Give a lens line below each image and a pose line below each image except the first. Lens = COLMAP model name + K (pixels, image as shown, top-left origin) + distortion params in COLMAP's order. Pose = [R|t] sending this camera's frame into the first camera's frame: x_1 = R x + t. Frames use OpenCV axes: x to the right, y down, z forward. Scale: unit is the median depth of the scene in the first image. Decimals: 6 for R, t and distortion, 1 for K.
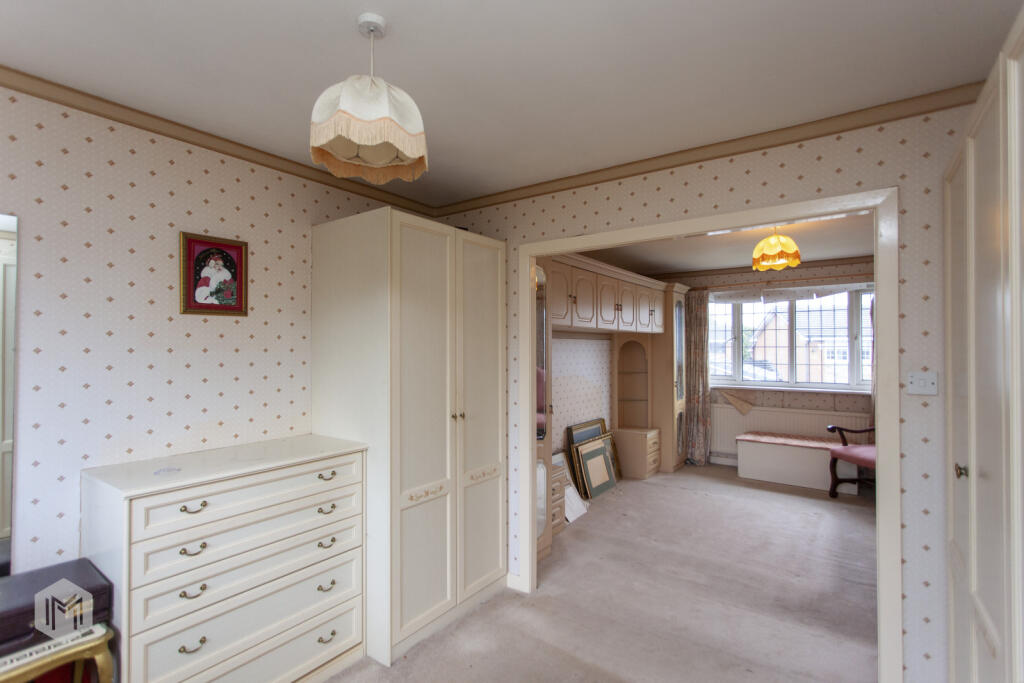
lens RADIAL K [[481.9, 0, 506.5], [0, 481.9, 343.9], [0, 0, 1]] dist [0.011023, 0.000173]
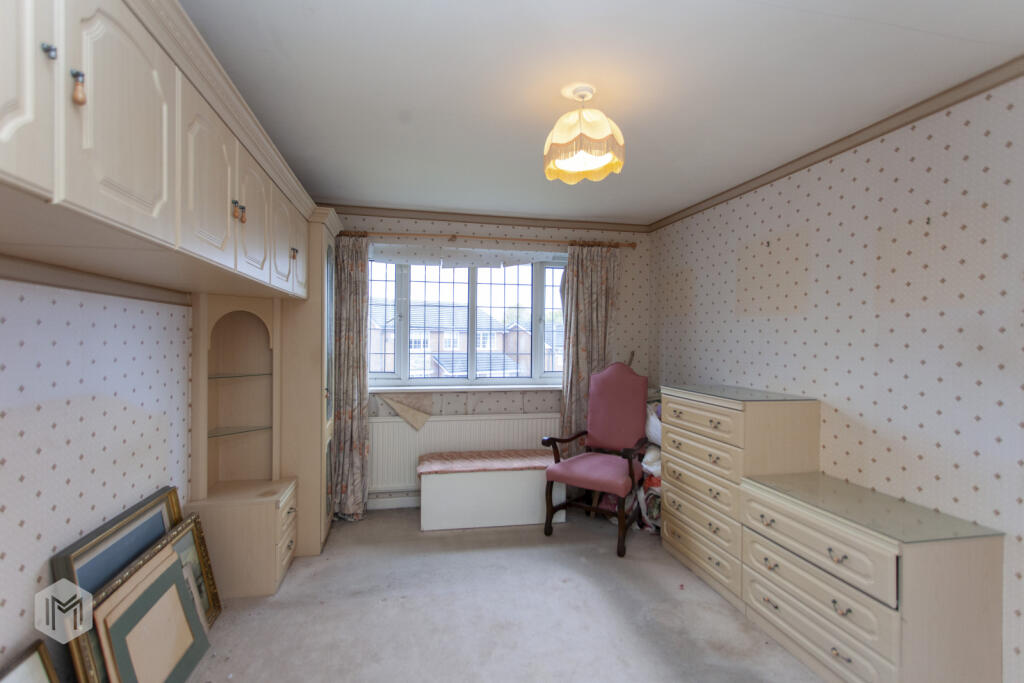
lens RADIAL K [[481.9, 0, 506.5], [0, 481.9, 343.9], [0, 0, 1]] dist [0.011023, 0.000173]
pose [[0.663079, 0.001403, 0.748548, 0.074669], [-0.014911, 0.999825, 0.011335, 0.018507], [-0.748401, -0.018677, 0.662983, 0.494774]]
